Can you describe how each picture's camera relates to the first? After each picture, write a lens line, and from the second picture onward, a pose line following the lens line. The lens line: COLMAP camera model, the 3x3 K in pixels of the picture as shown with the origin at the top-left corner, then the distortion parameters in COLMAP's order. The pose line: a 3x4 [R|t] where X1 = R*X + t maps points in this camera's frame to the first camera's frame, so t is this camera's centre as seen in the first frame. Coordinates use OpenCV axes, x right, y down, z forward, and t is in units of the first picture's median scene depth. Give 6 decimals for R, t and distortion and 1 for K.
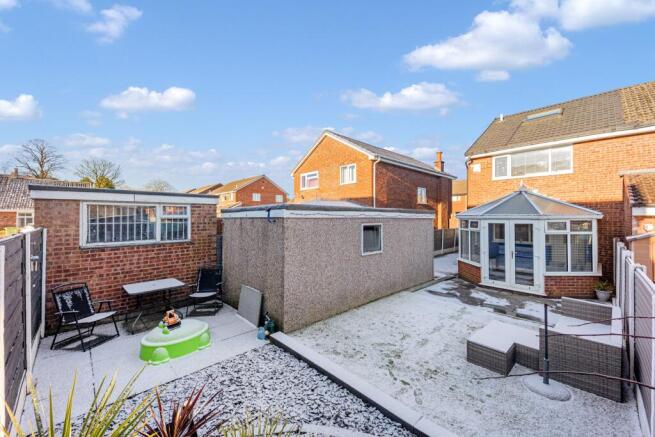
lens RADIAL K [[254.2, 0, 325.5], [0, 254.2, 219.0], [0, 0, 1]] dist [0.067620, -0.027882]
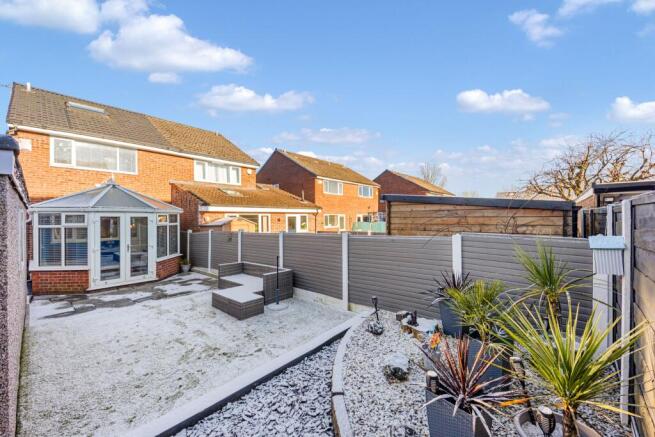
lens RADIAL K [[254.2, 0, 325.5], [0, 254.2, 219.0], [0, 0, 1]] dist [0.067620, -0.027882]
pose [[-0.074561, -0.000570, 0.997216, -0.392312], [0.013146, 0.999912, 0.001554, 0.040606], [-0.997130, 0.013225, -0.074547, 0.393133]]
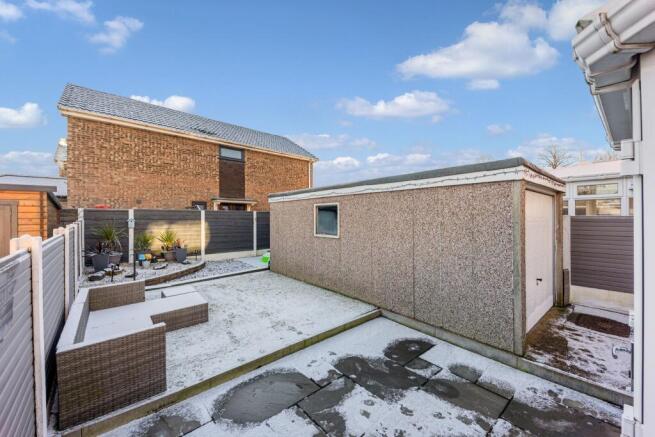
lens RADIAL K [[254.2, 0, 325.5], [0, 254.2, 219.0], [0, 0, 1]] dist [0.067620, -0.027882]
pose [[-0.053749, 0.006568, -0.998533, 1.044084], [-0.001470, 0.999977, 0.006657, 0.063251], [0.998553, 0.001825, -0.053738, 1.003739]]
